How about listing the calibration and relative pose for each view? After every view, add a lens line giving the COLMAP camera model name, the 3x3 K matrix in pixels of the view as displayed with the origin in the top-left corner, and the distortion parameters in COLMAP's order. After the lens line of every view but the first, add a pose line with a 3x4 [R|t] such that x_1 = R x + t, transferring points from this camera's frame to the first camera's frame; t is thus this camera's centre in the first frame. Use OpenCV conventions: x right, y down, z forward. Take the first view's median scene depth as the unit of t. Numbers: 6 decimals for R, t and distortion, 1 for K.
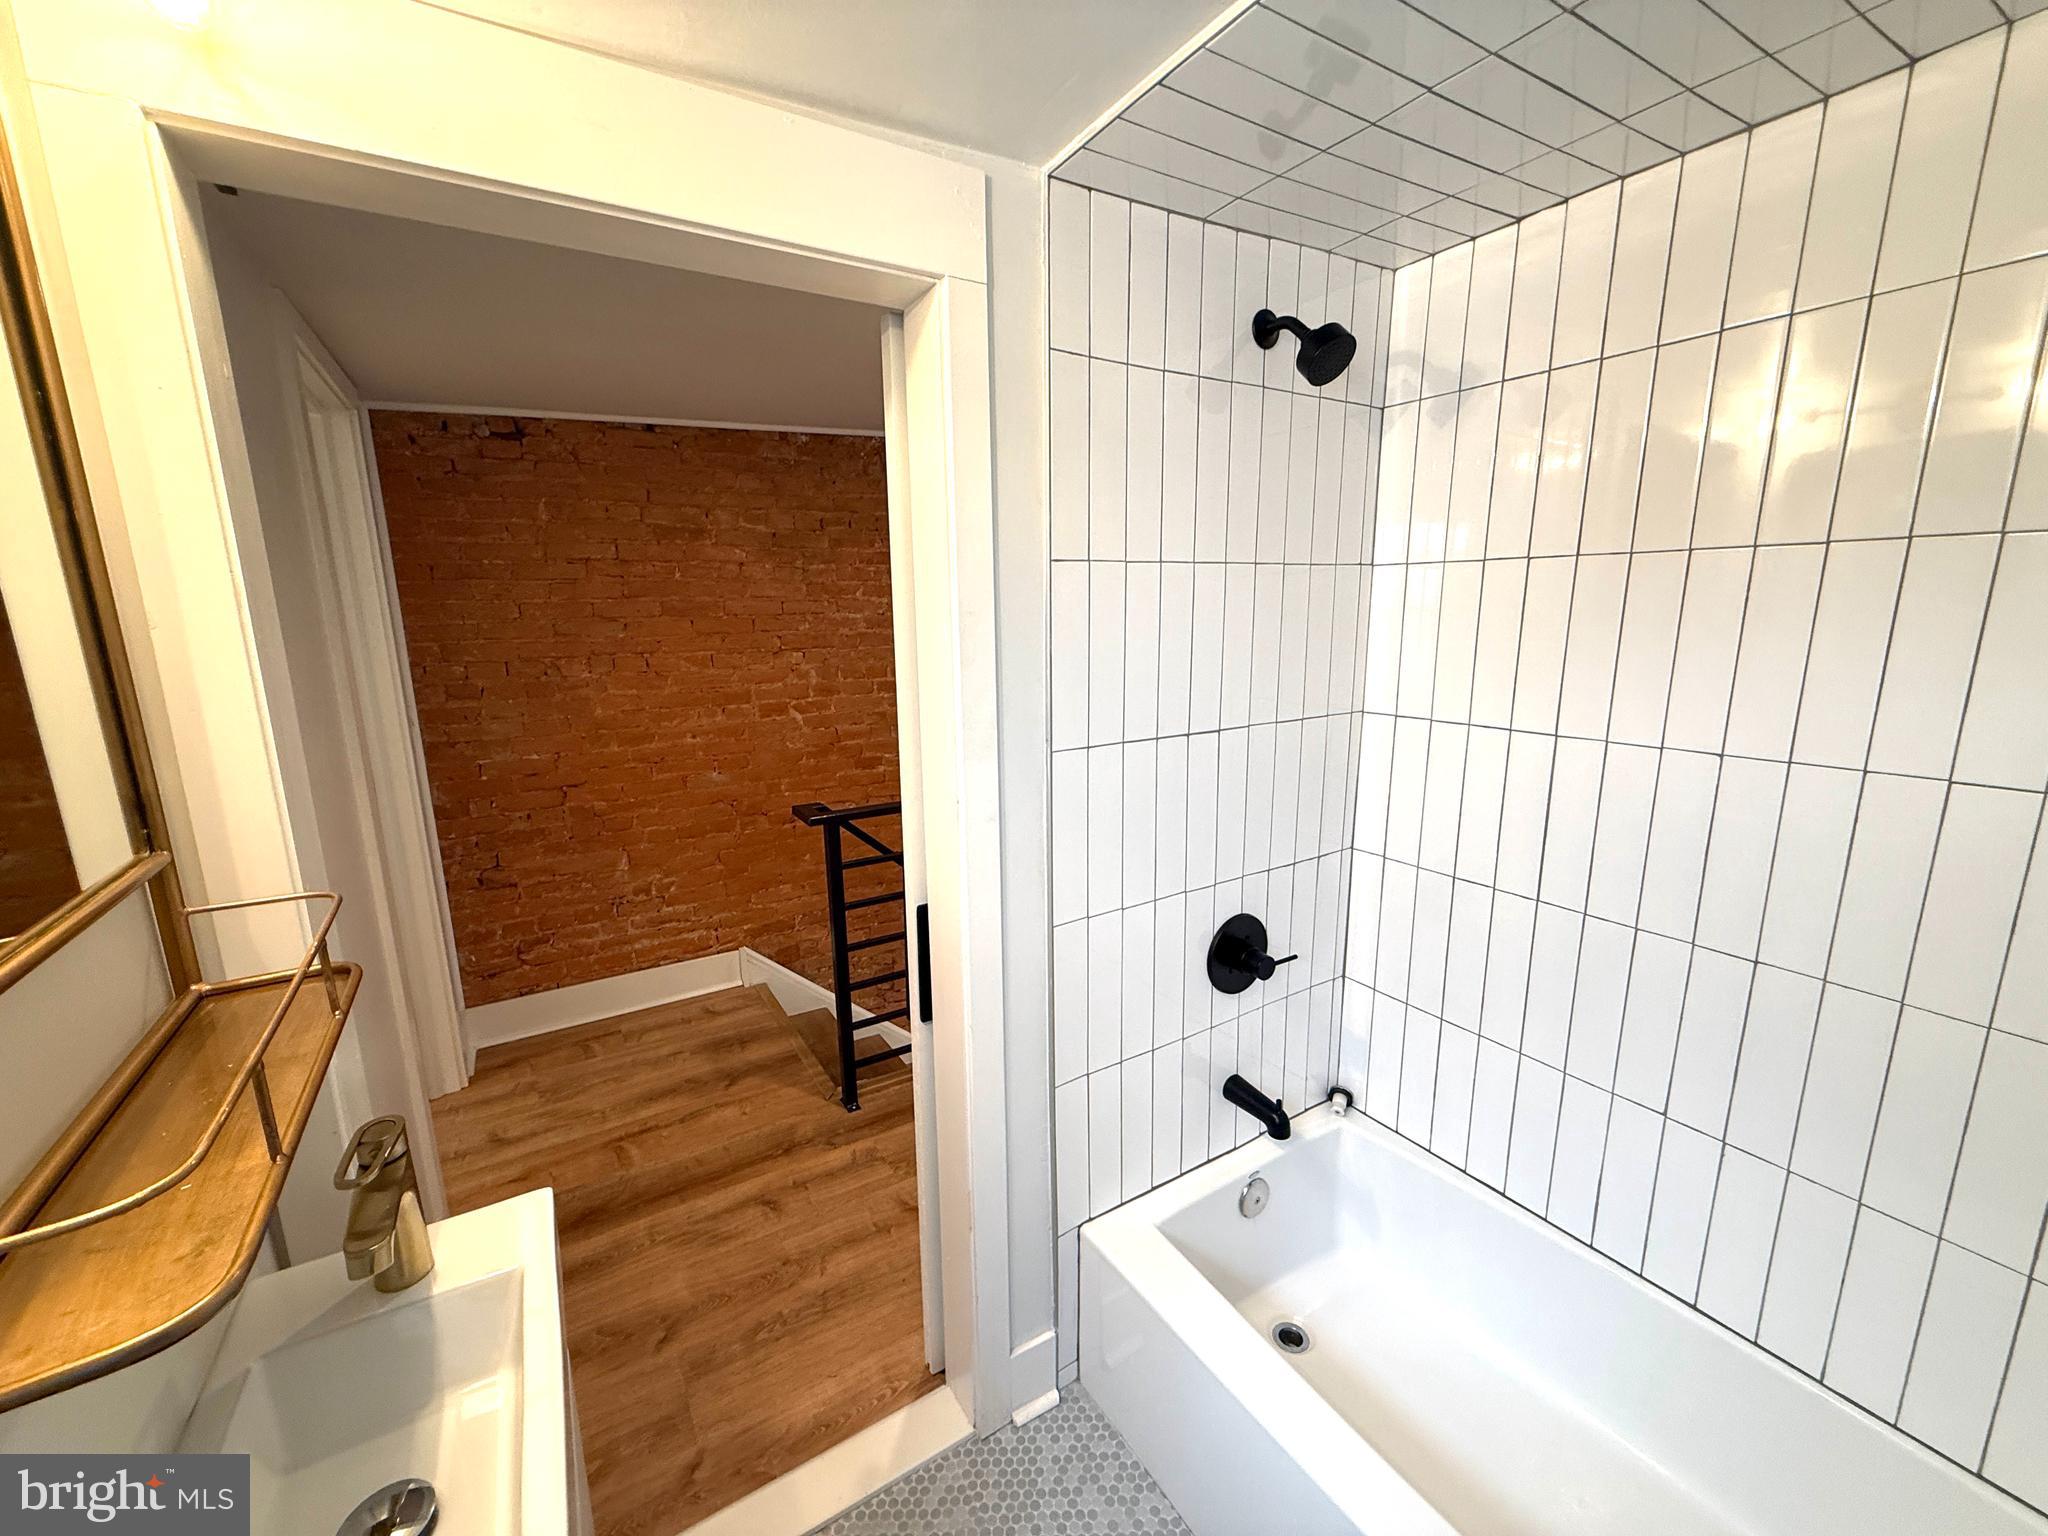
lens RADIAL K [[812.0, 0, 1014.6], [0, 812.0, 768.8], [0, 0, 1]] dist [-0.001927, 0.000702]
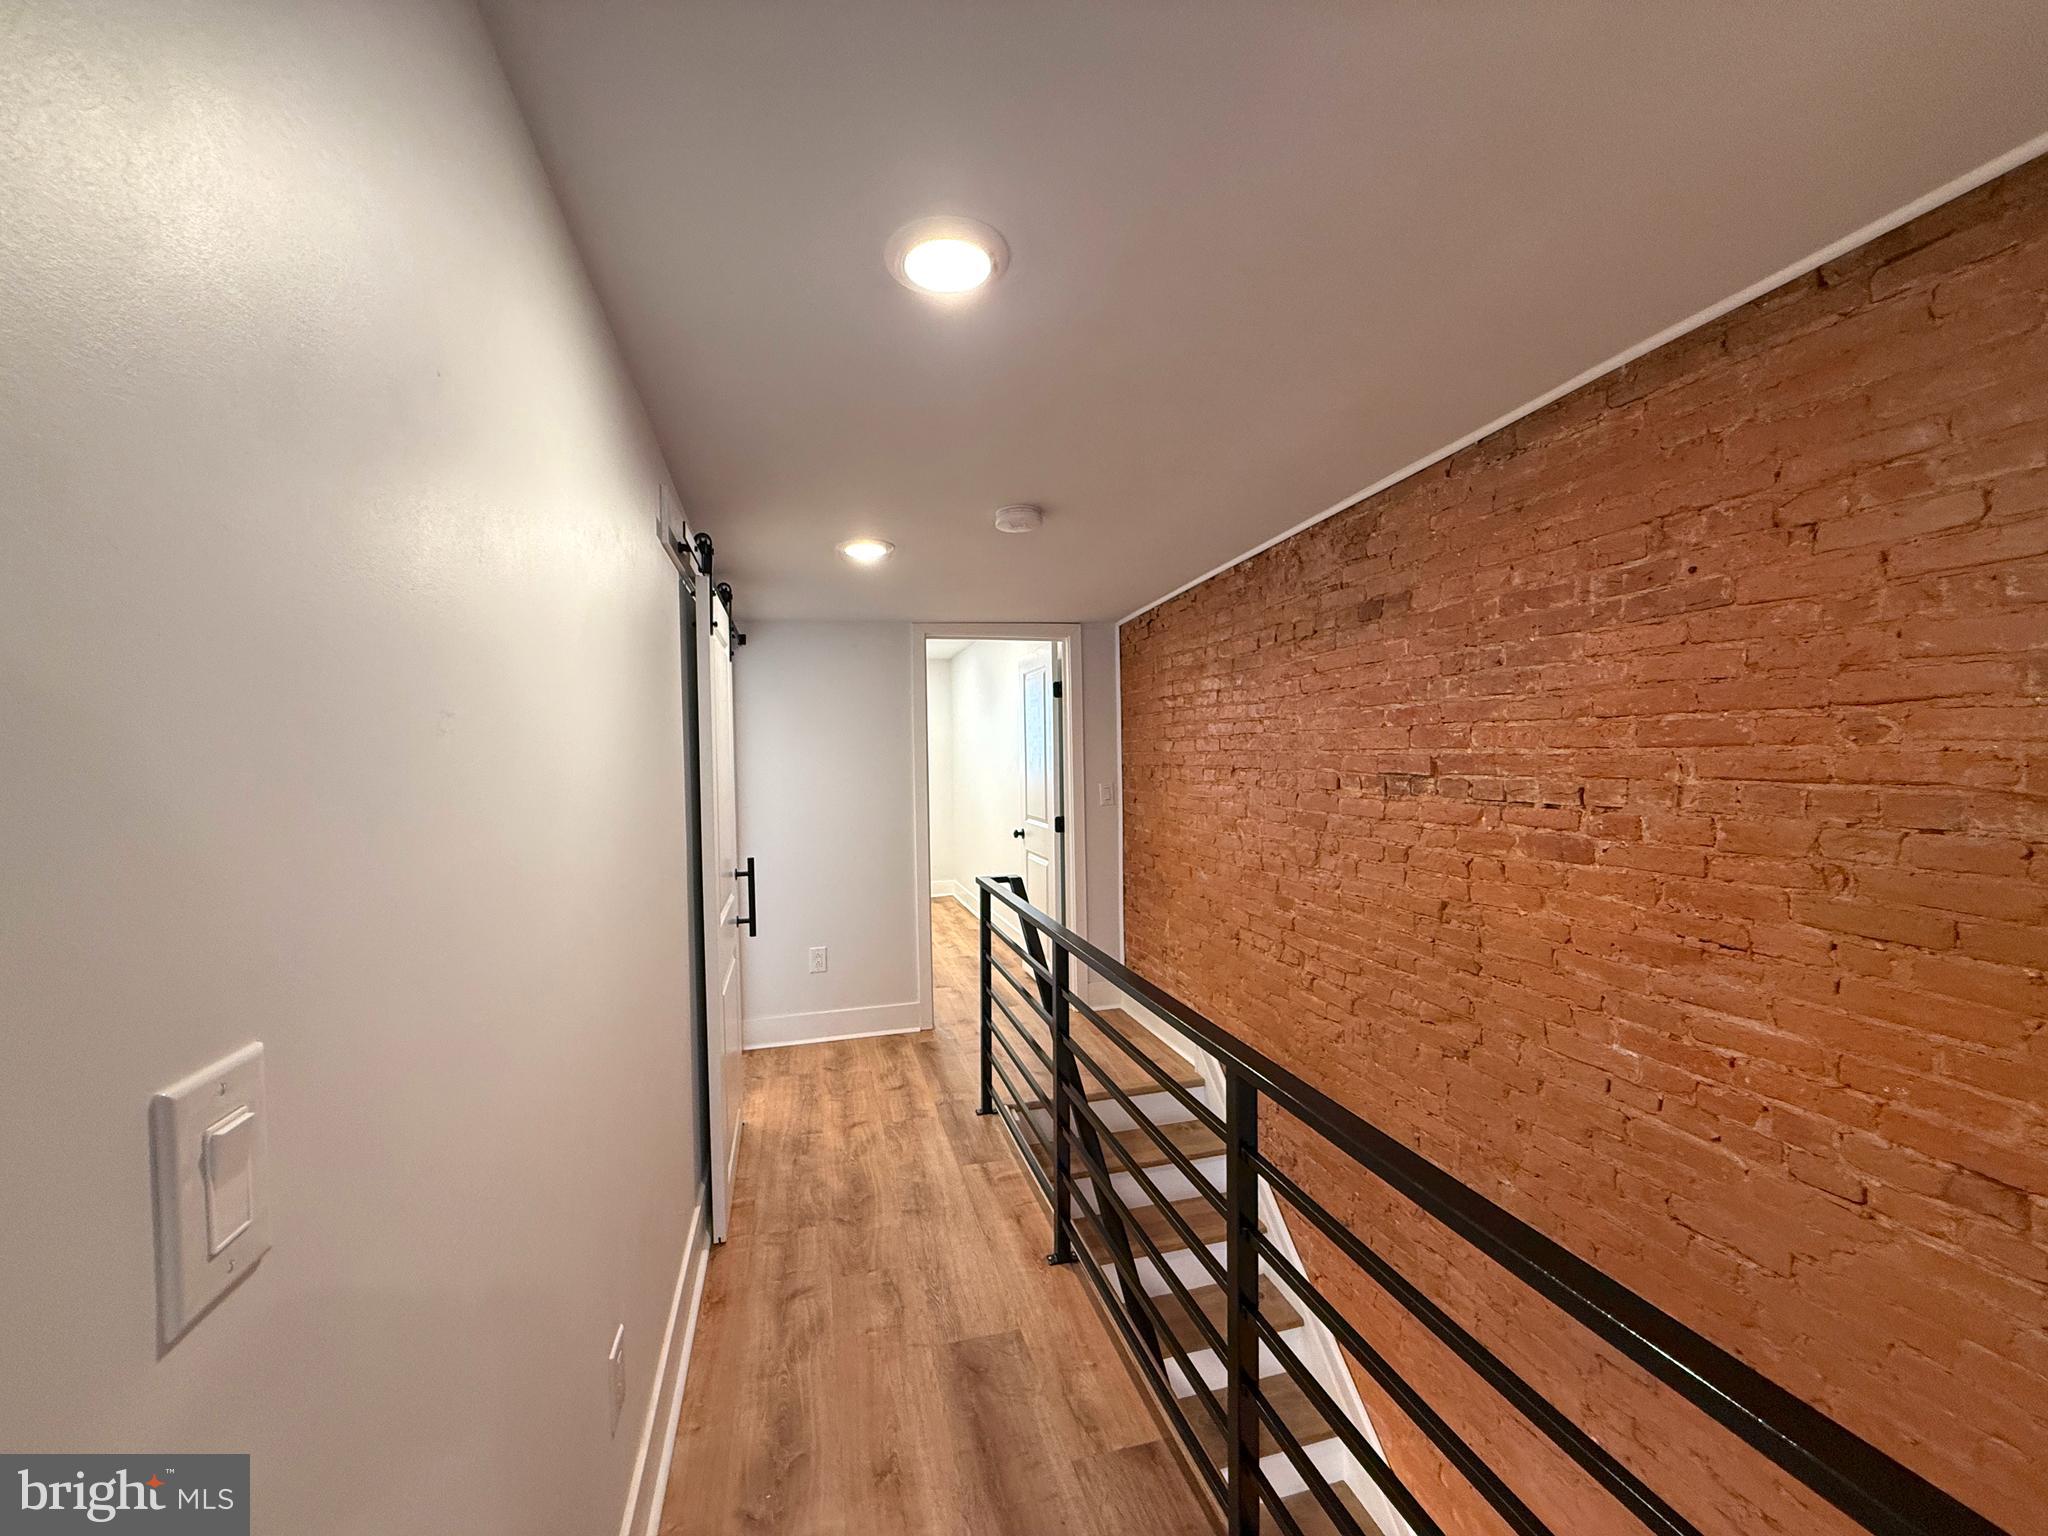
lens RADIAL K [[812.0, 0, 1024.8], [0, 812.0, 775.0], [0, 0, 1]] dist [-0.001927, 0.000702]
pose [[-0.279099, 0.055426, -0.958661, 0.848958], [-0.153896, 0.982847, 0.101628, -0.220636], [0.947850, 0.175899, -0.265782, 1.110801]]
